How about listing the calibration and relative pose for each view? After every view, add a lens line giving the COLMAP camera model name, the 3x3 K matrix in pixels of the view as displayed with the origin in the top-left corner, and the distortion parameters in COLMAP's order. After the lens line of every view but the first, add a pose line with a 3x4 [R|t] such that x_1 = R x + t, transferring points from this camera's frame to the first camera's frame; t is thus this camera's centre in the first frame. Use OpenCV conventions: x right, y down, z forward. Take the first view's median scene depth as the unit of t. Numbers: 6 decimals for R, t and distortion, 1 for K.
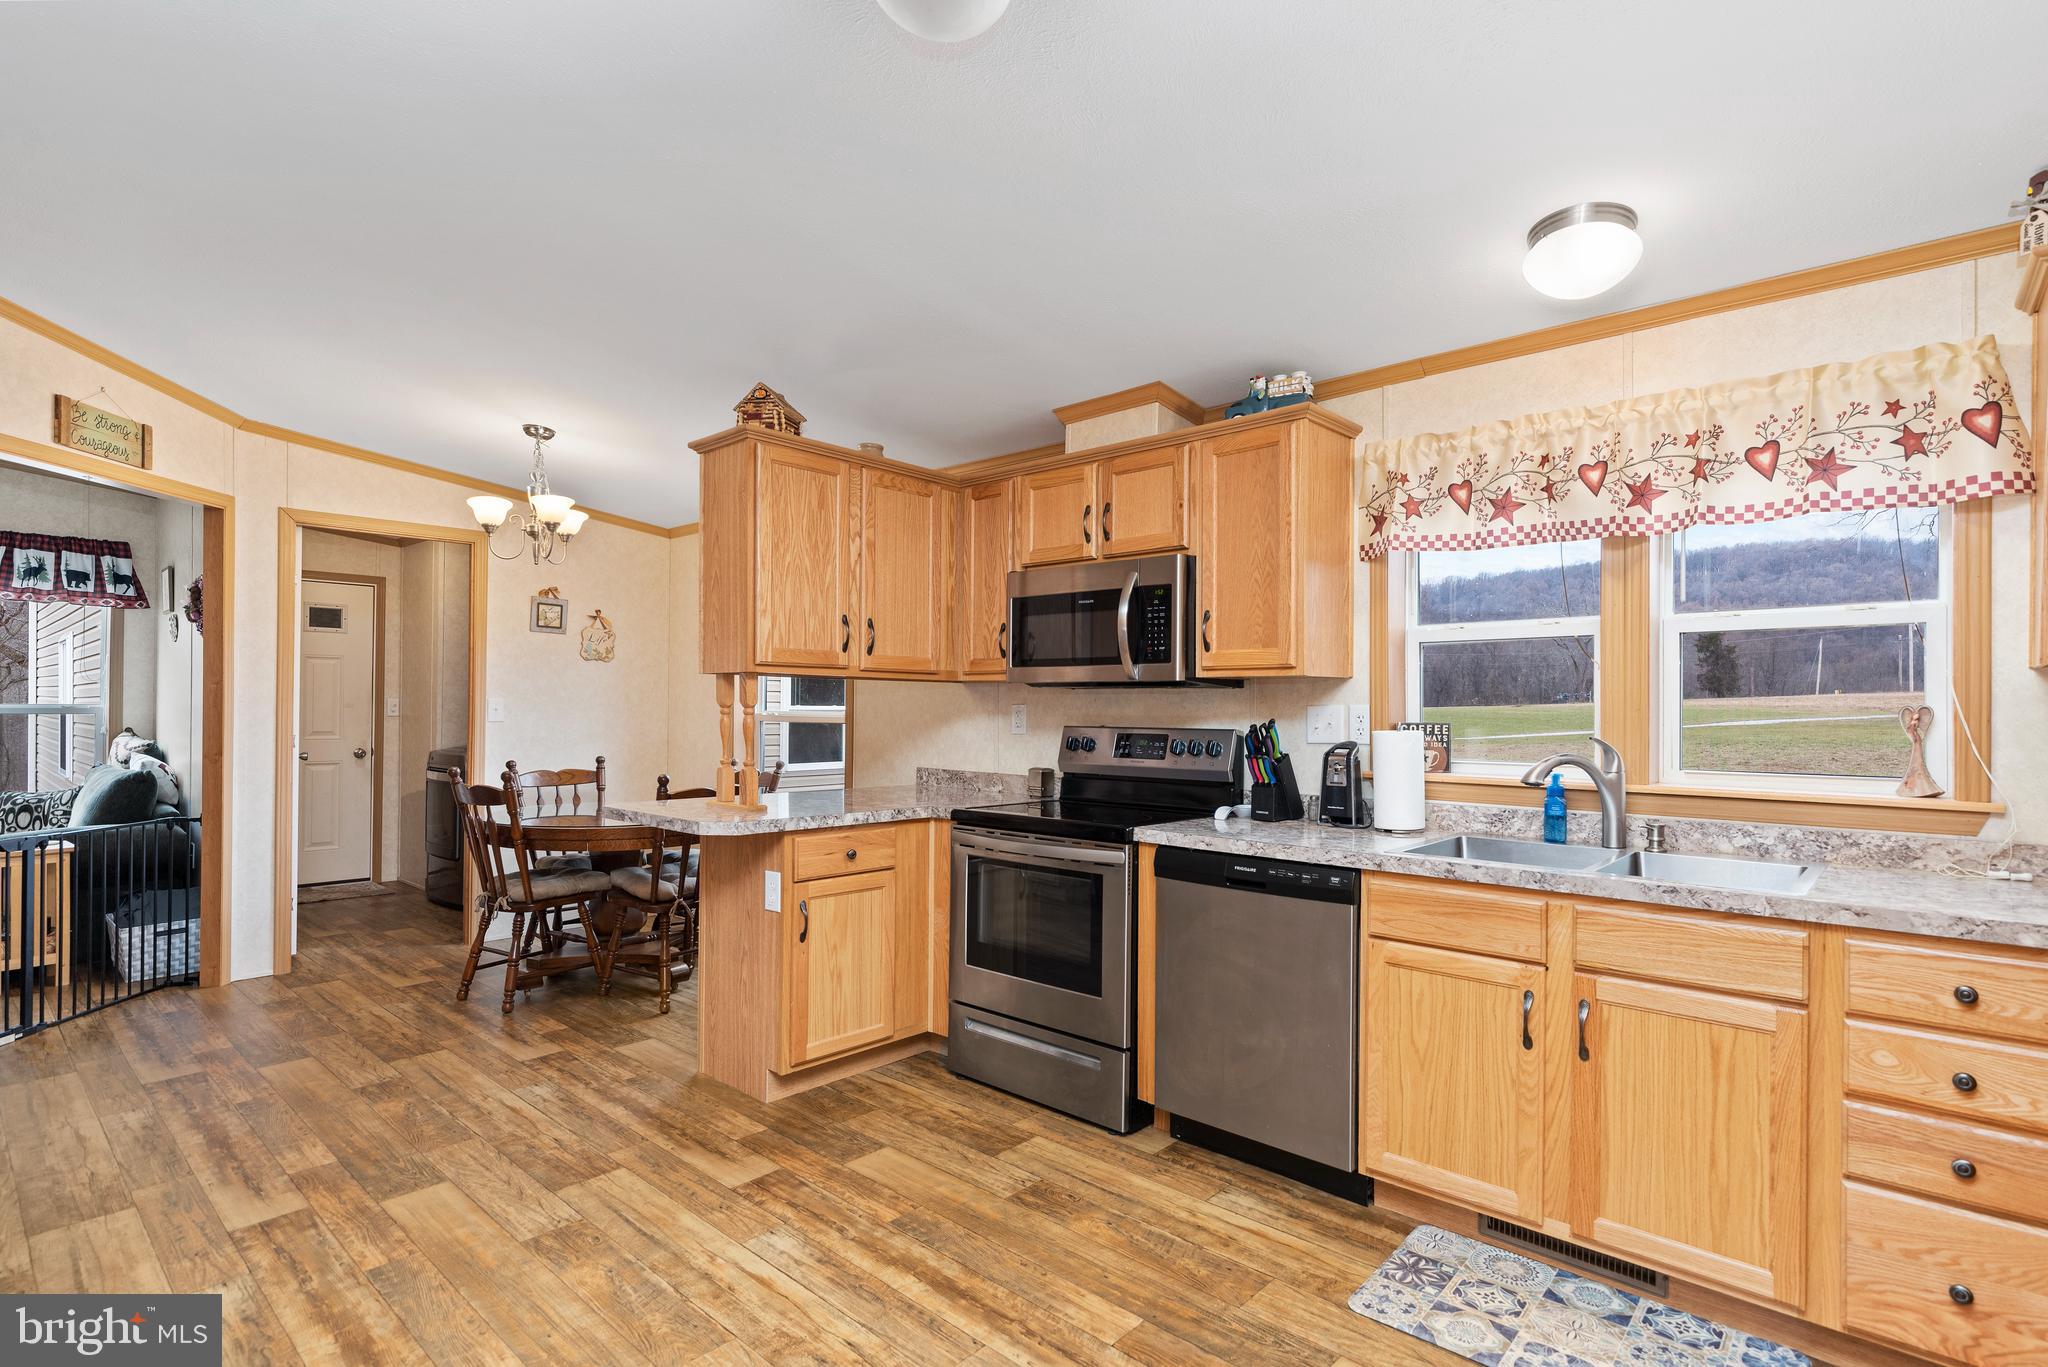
lens RADIAL K [[1003.6, 0, 1036.2], [0, 1003.6, 709.7], [0, 0, 1]] dist [-0.001272, 0.002924]
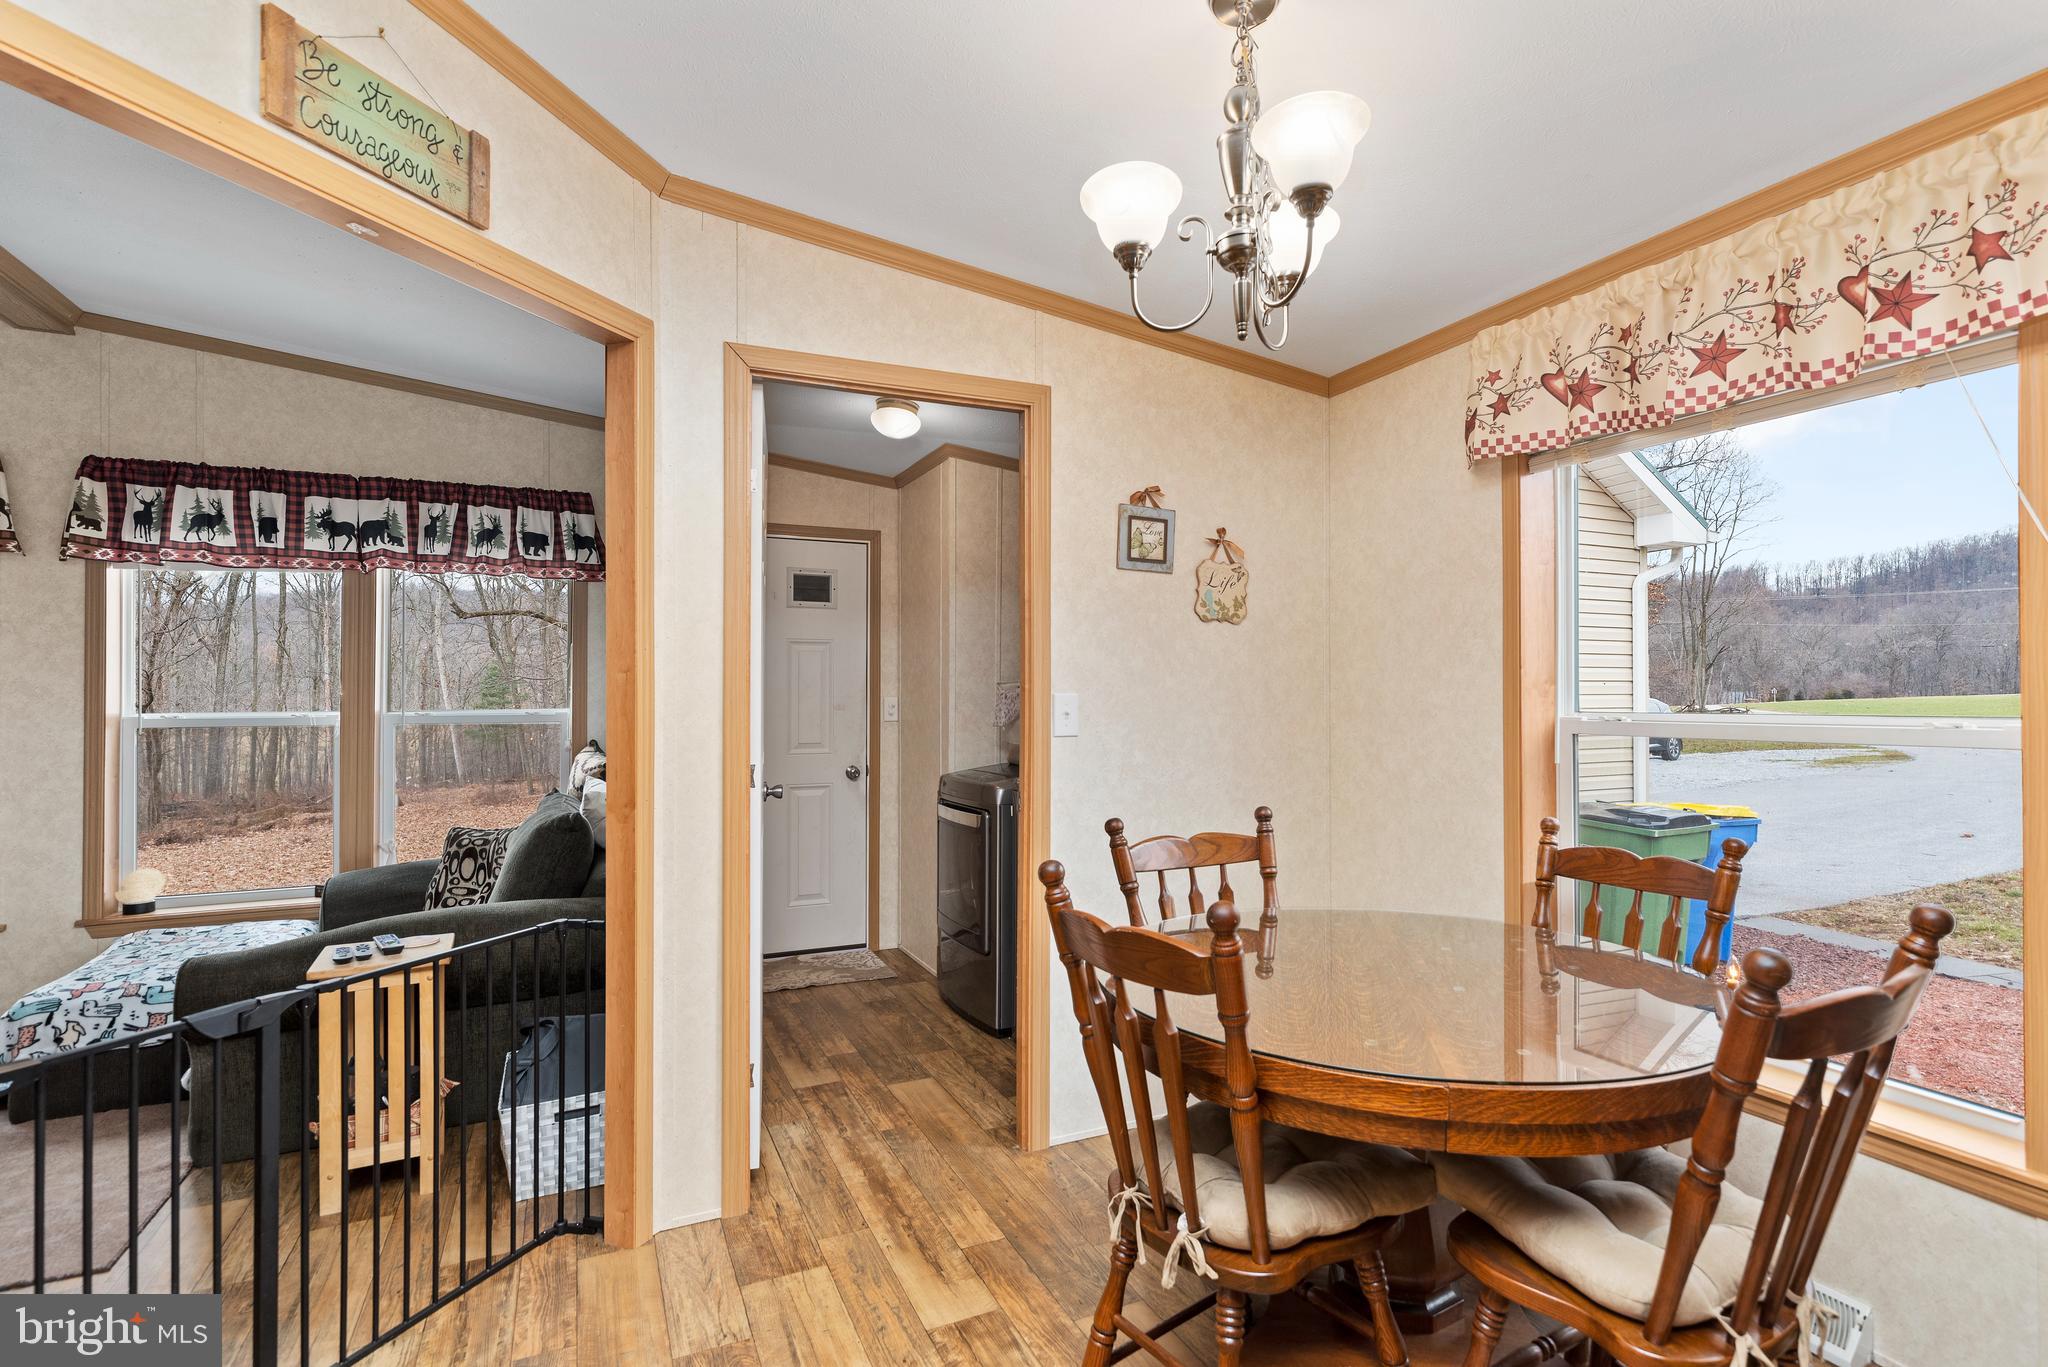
lens RADIAL K [[1003.6, 0, 1049.0], [0, 1003.6, 688.1], [0, 0, 1]] dist [-0.001272, 0.002924]
pose [[0.922040, -0.017162, -0.386713, -0.319832], [0.011327, 0.999785, -0.017362, -0.004495], [0.386928, 0.011628, 0.922036, 0.471546]]
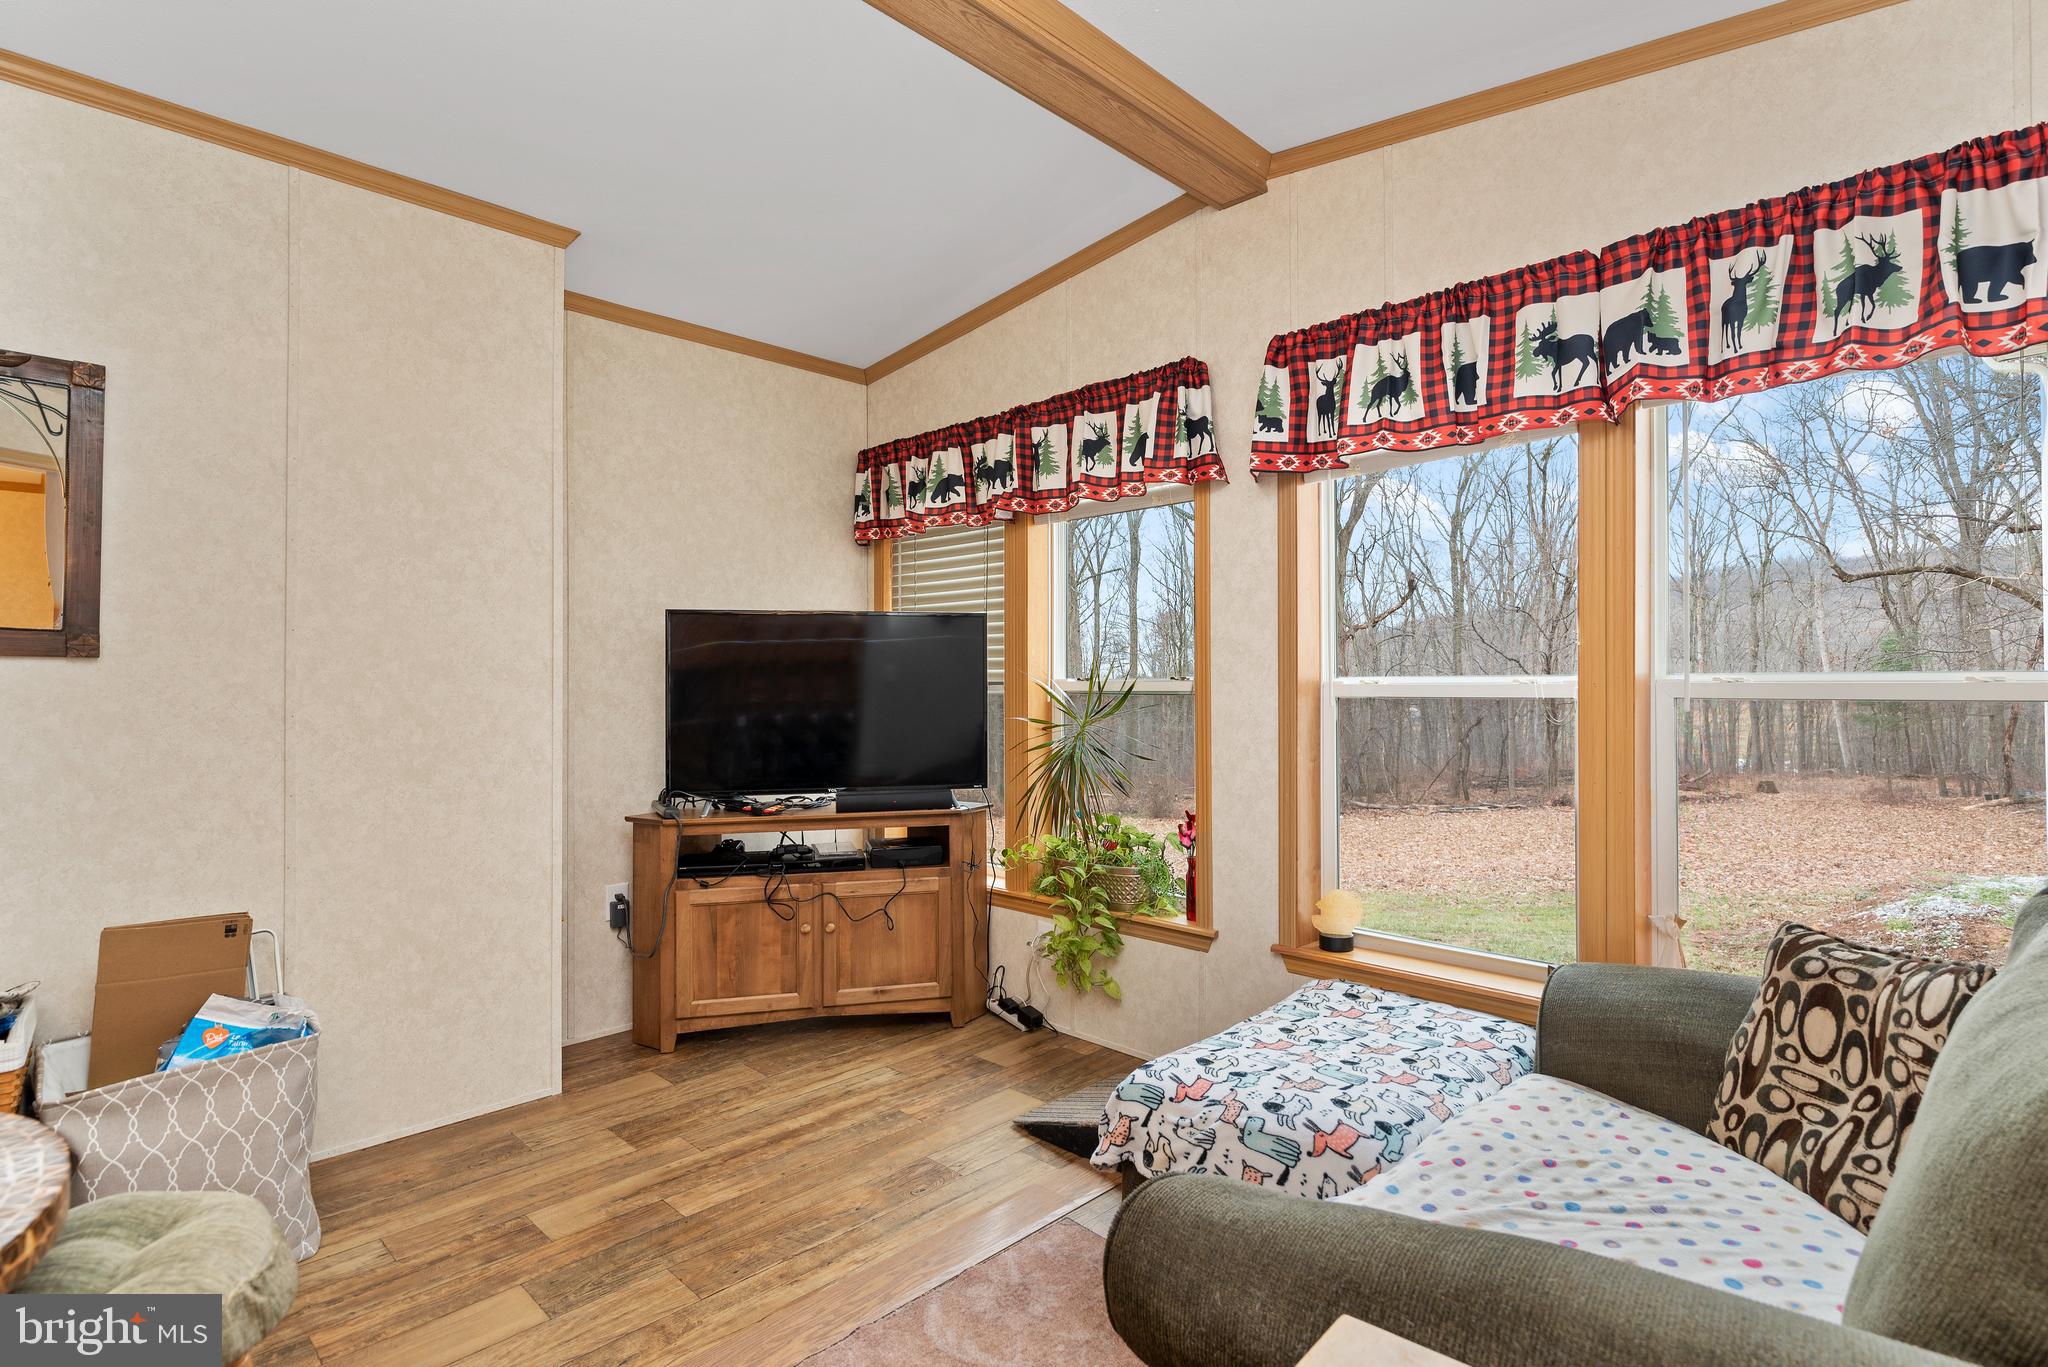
lens RADIAL K [[1003.6, 0, 1047.7], [0, 1003.6, 672.8], [0, 0, 1]] dist [-0.001272, 0.002924]
pose [[-0.029541, -0.019688, -0.999370, -0.656330], [-0.001274, 0.999806, -0.019659, 0.001941], [0.999563, 0.000692, -0.029560, 0.738949]]
